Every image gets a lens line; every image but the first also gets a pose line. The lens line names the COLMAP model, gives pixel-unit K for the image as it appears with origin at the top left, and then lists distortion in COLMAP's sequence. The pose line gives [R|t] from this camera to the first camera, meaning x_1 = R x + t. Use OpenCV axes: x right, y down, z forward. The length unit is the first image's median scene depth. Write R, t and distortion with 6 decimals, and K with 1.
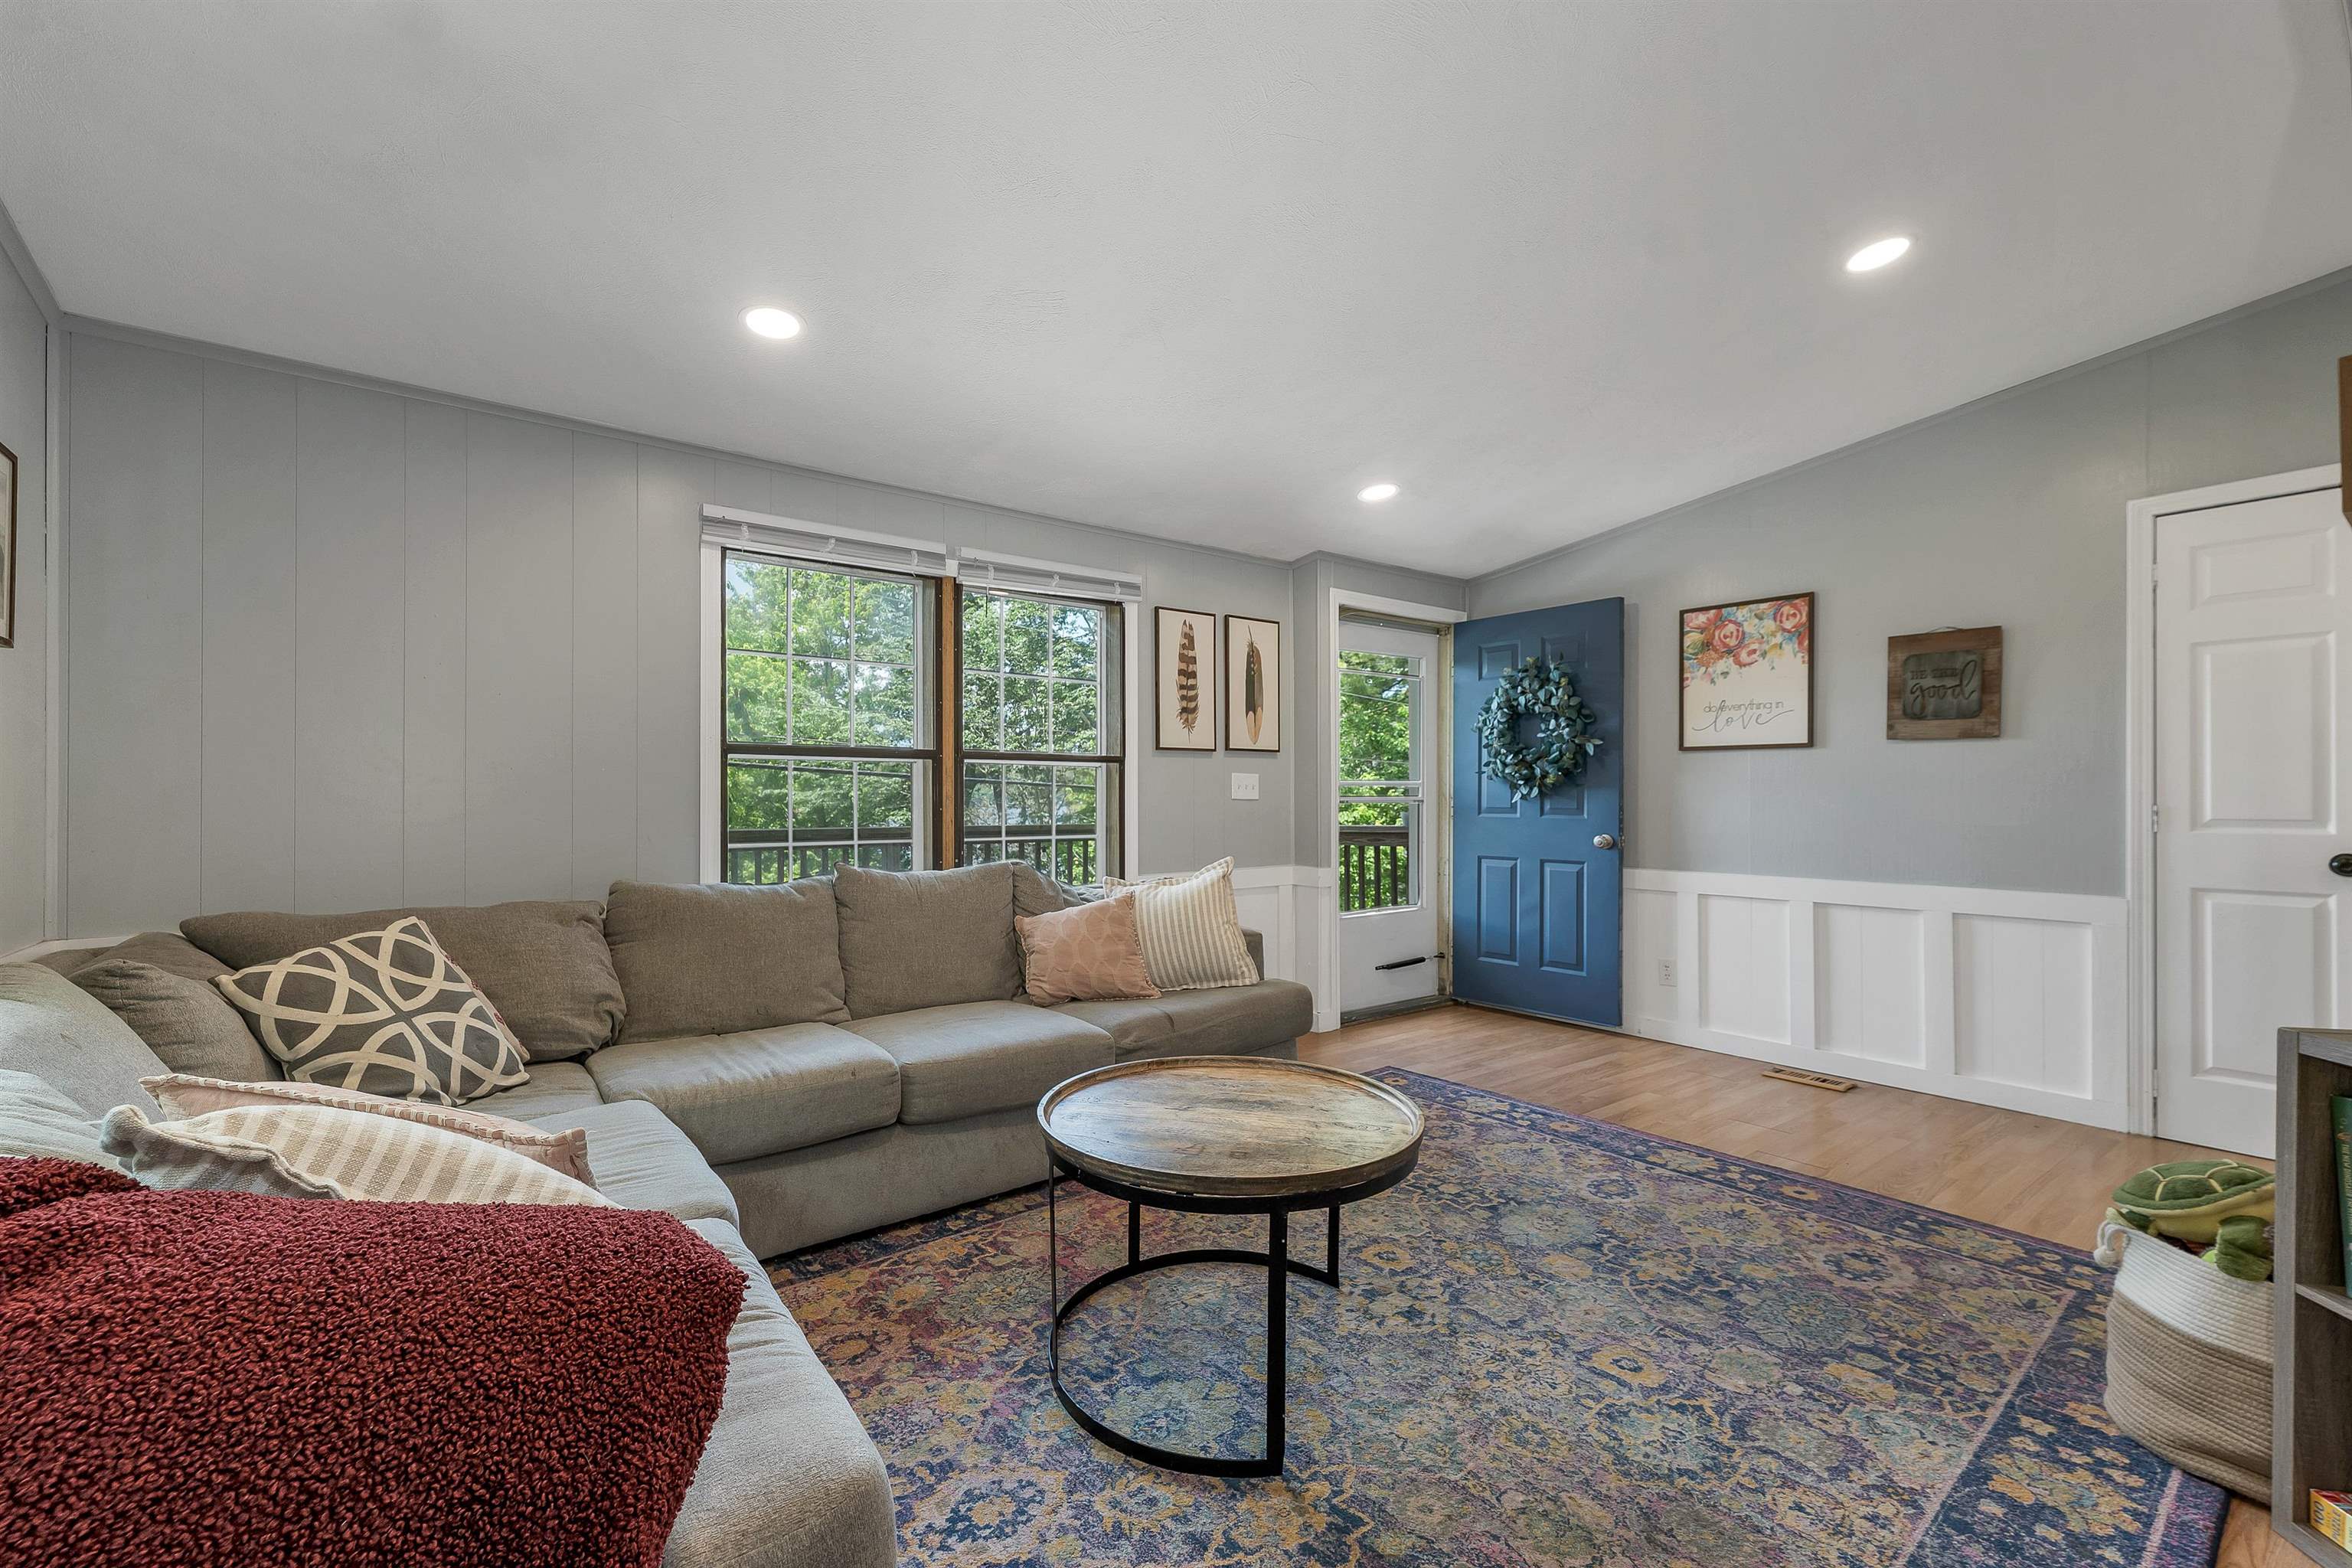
lens RADIAL K [[982.5, 0, 1180.7], [0, 982.5, 795.7], [0, 0, 1]] dist [0.006421, 0.001208]
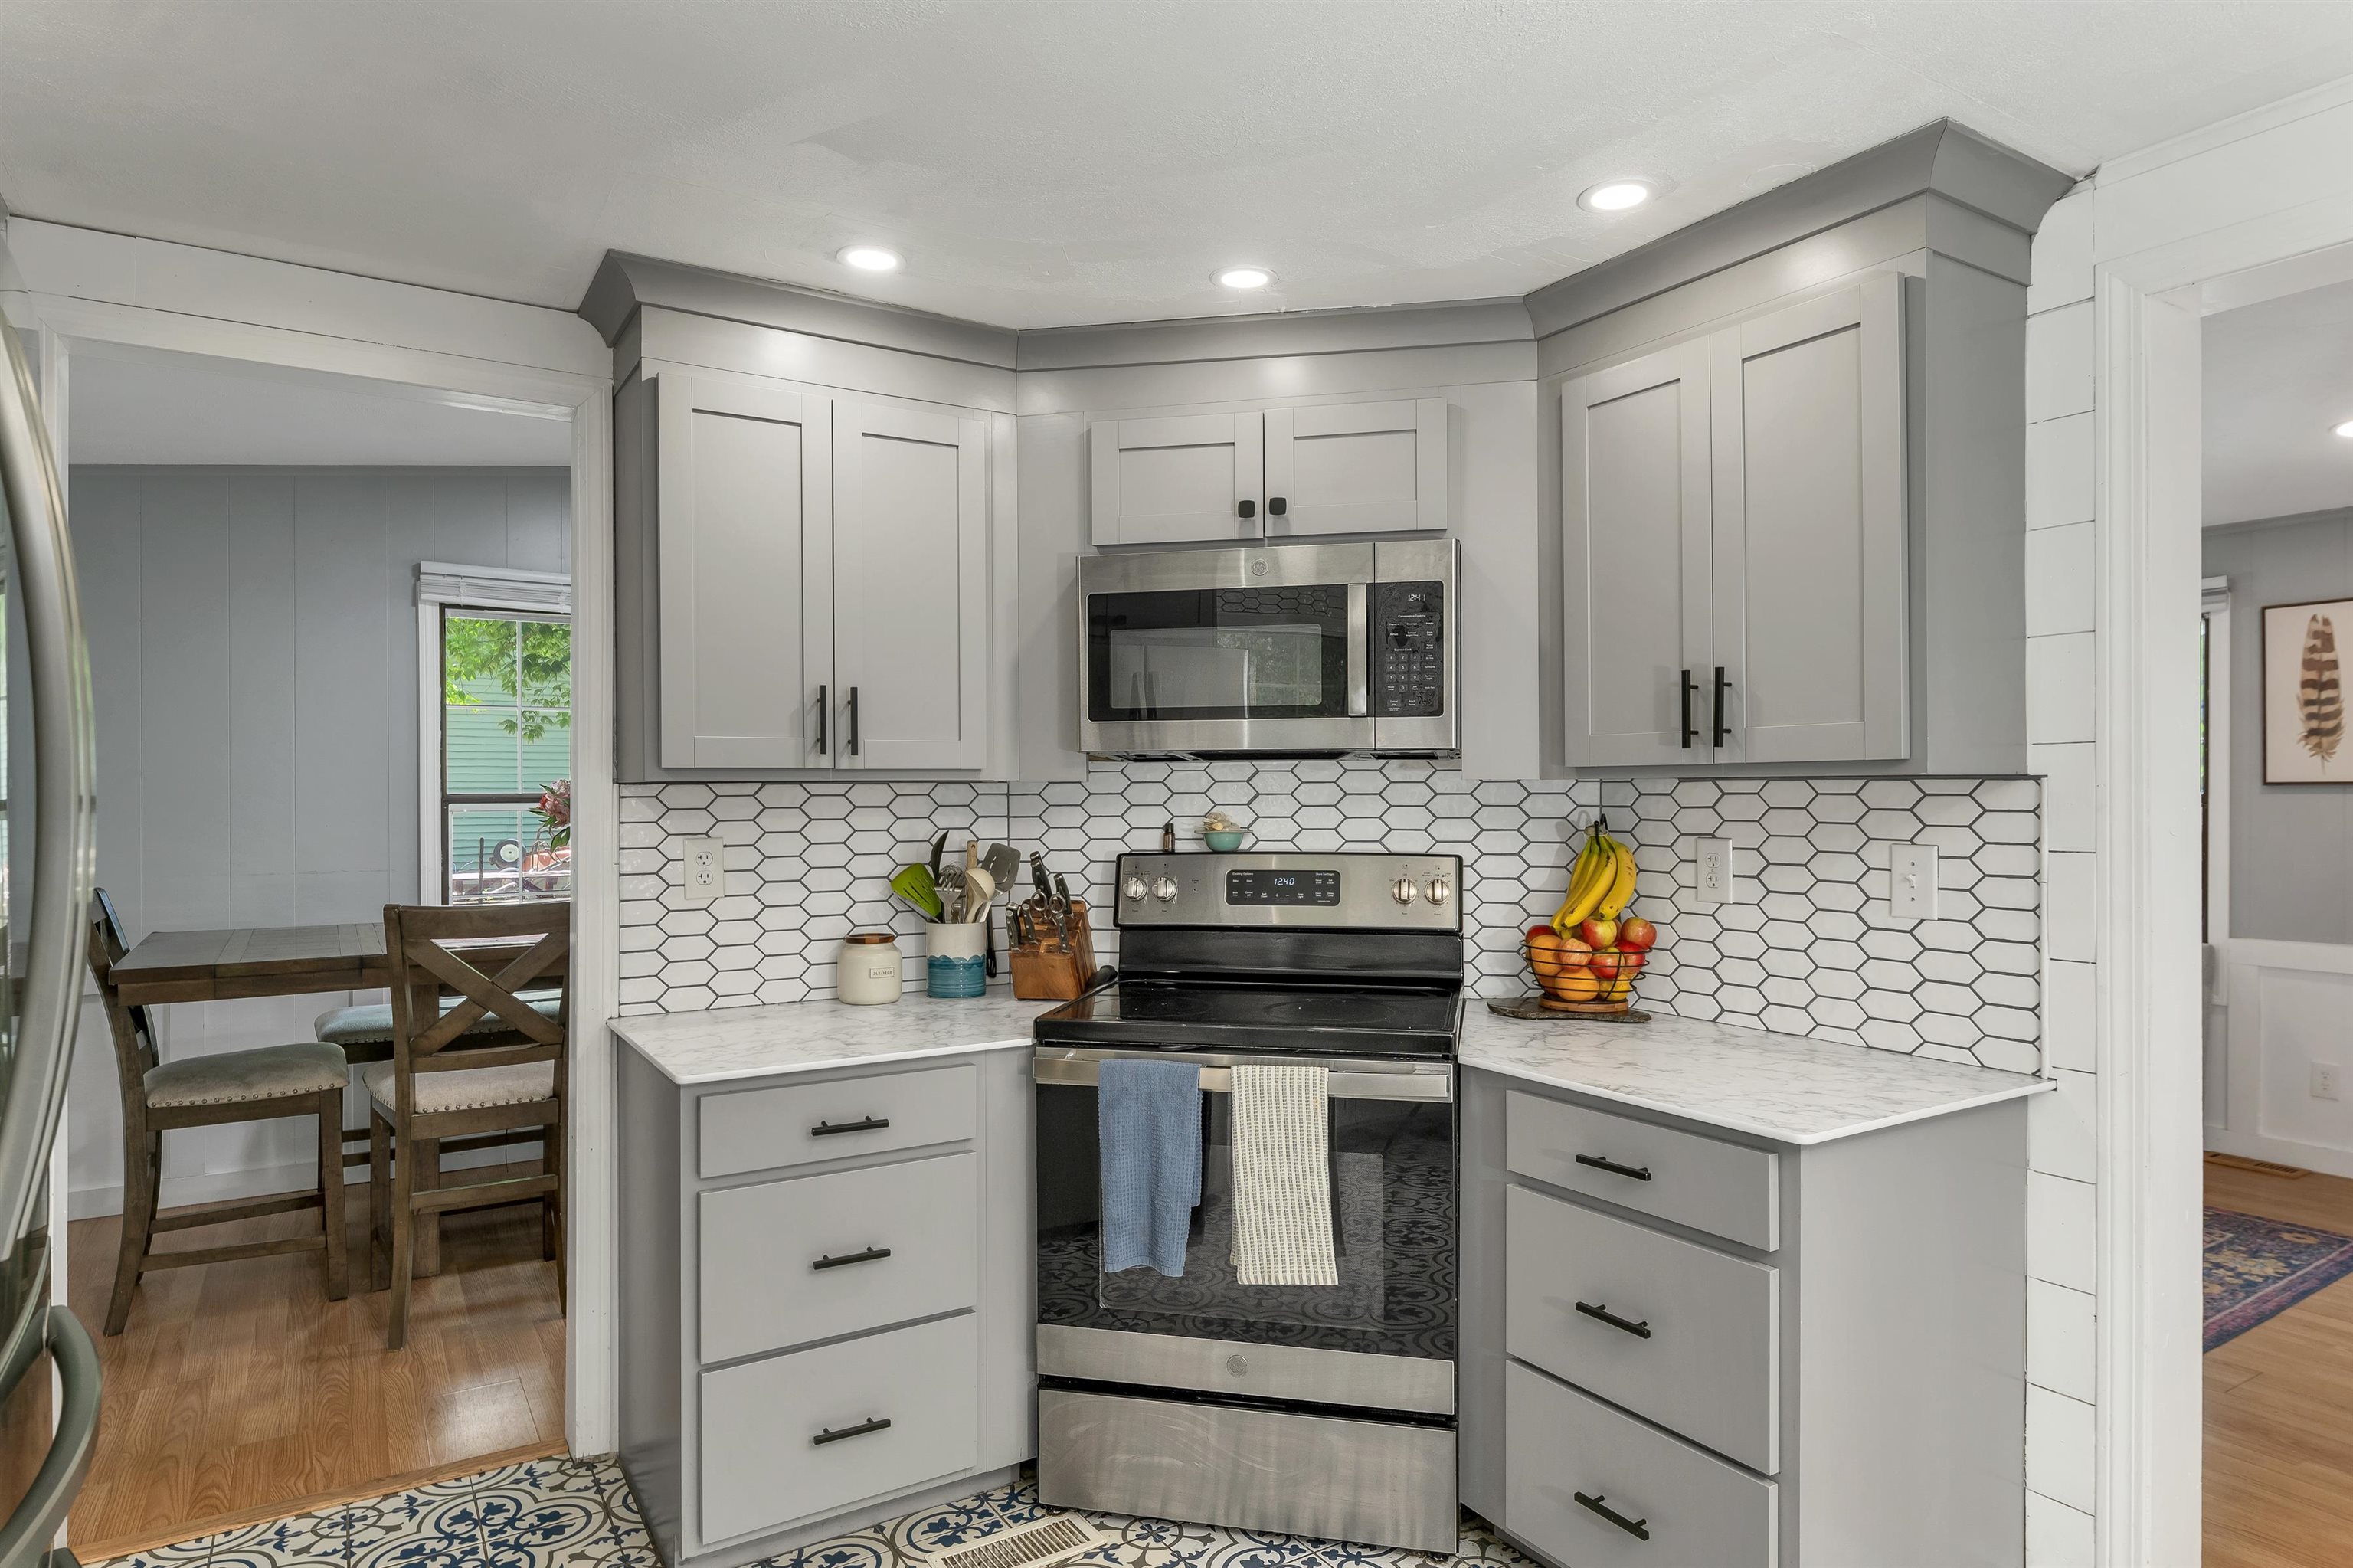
lens RADIAL K [[1358.9, 0, 1180.2], [0, 1358.9, 787.3], [0, 0, 1]] dist [0.002341, -0.000479]
pose [[-0.086635, -0.000625, -0.996240, 1.637864], [0.005052, 0.999987, -0.001067, -0.068250], [0.996227, -0.005126, -0.086631, 0.303608]]
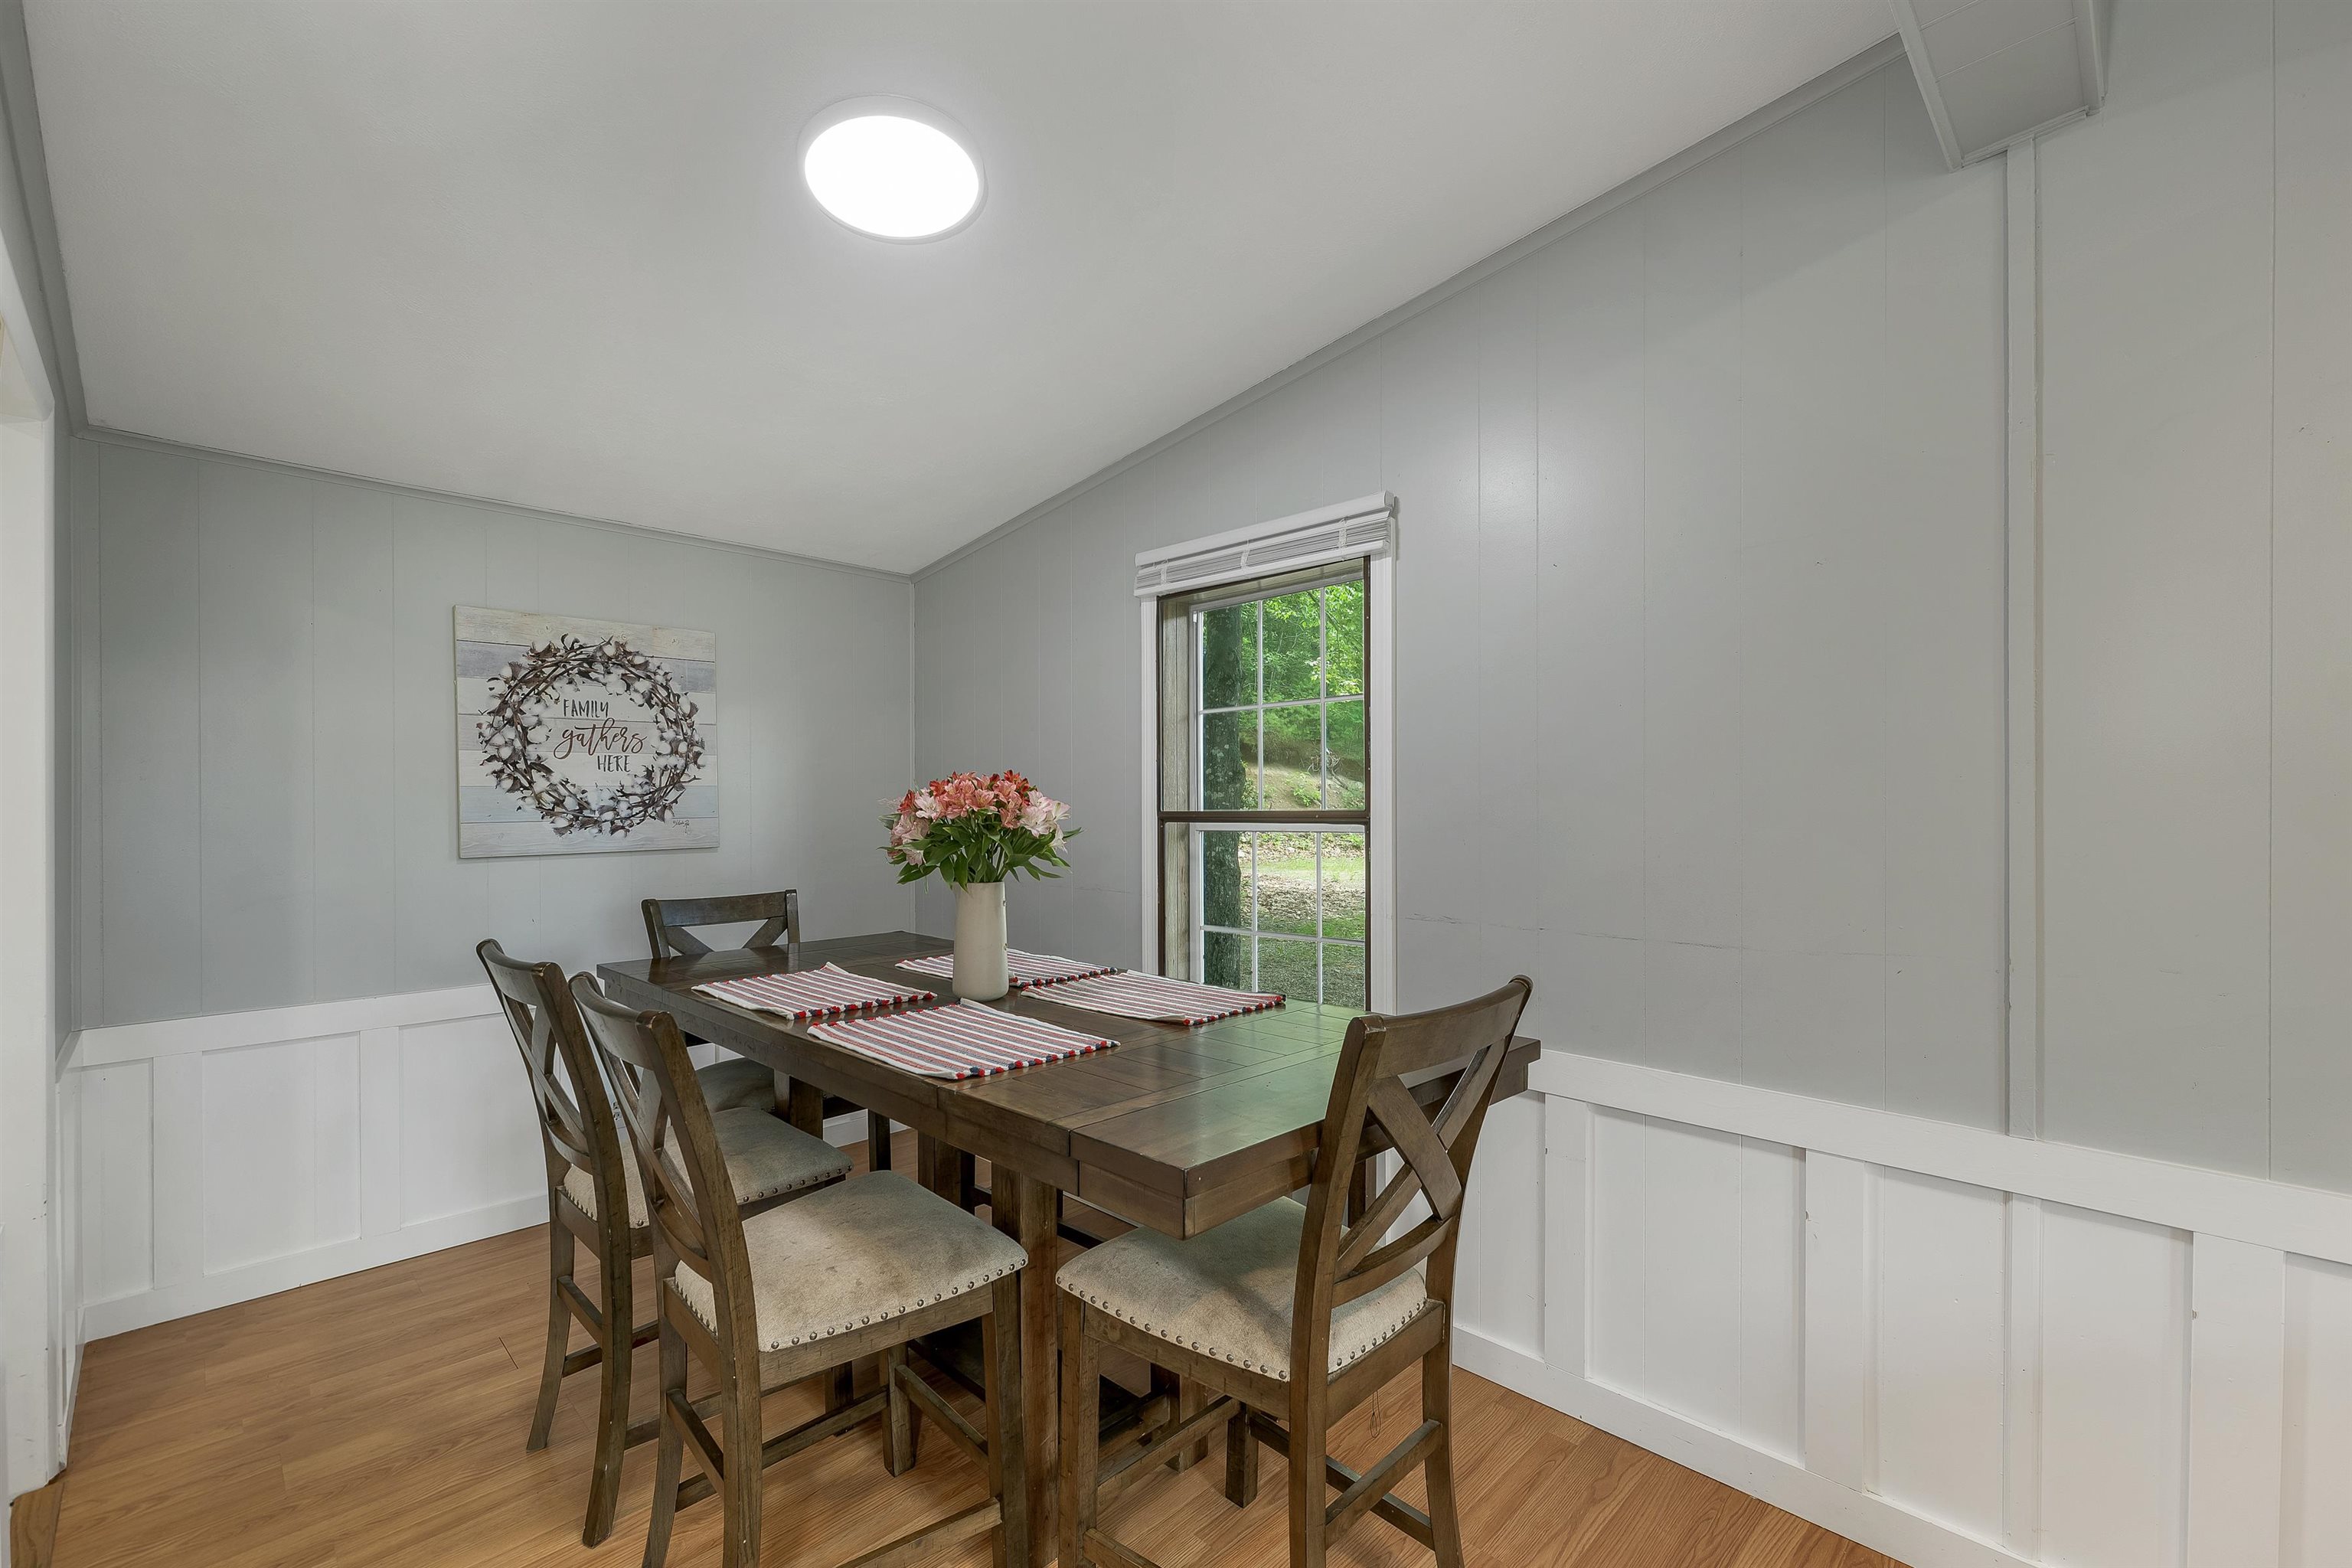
lens RADIAL K [[982.5, 0, 1172.5], [0, 982.5, 803.3], [0, 0, 1]] dist [0.006421, 0.001208]
pose [[-0.989990, 0.002258, -0.141117, 0.328808], [0.003138, 0.999977, -0.006019, -0.069011], [0.141100, -0.006401, -0.989975, 0.332950]]
